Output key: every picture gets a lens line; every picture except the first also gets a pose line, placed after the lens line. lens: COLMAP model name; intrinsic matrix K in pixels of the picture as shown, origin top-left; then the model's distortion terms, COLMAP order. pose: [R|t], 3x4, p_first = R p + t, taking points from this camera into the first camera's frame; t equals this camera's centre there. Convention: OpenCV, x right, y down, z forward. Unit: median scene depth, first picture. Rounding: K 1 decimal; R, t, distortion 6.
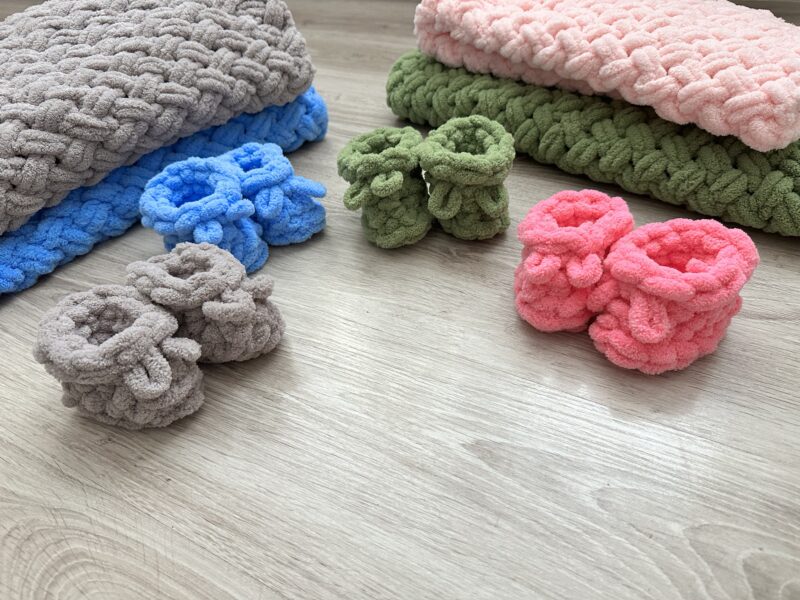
lens RADIAL K [[551.3, 0, 400.0], [0, 551.3, 300.0], [0, 0, 1]] dist [-0.022014, -0.001151]
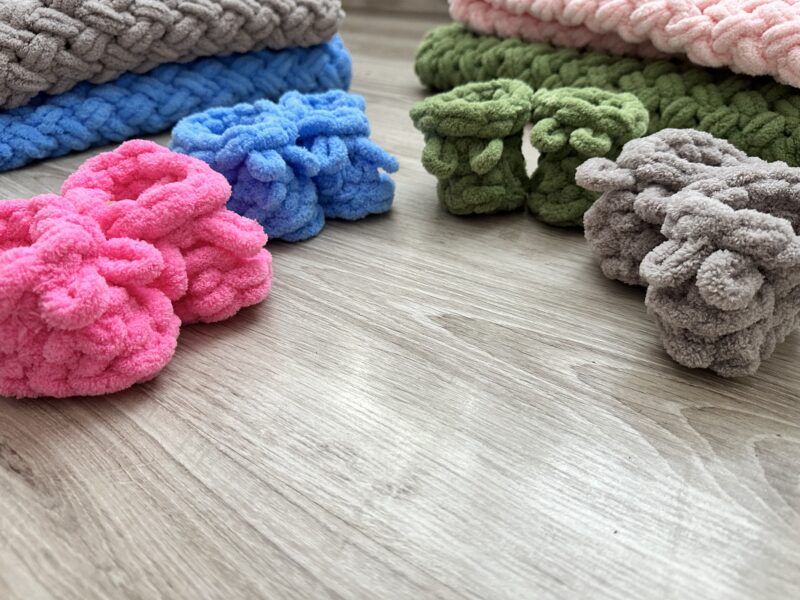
lens RADIAL K [[559.7, 0, 400.0], [0, 559.7, 300.0], [0, 0, 1]] dist [-0.026944, 0.002100]
pose [[0.991331, 0.116752, -0.060258, 0.082886], [-0.123429, 0.984751, -0.122603, 0.242320], [0.045024, 0.128978, 0.990625, 0.090522]]
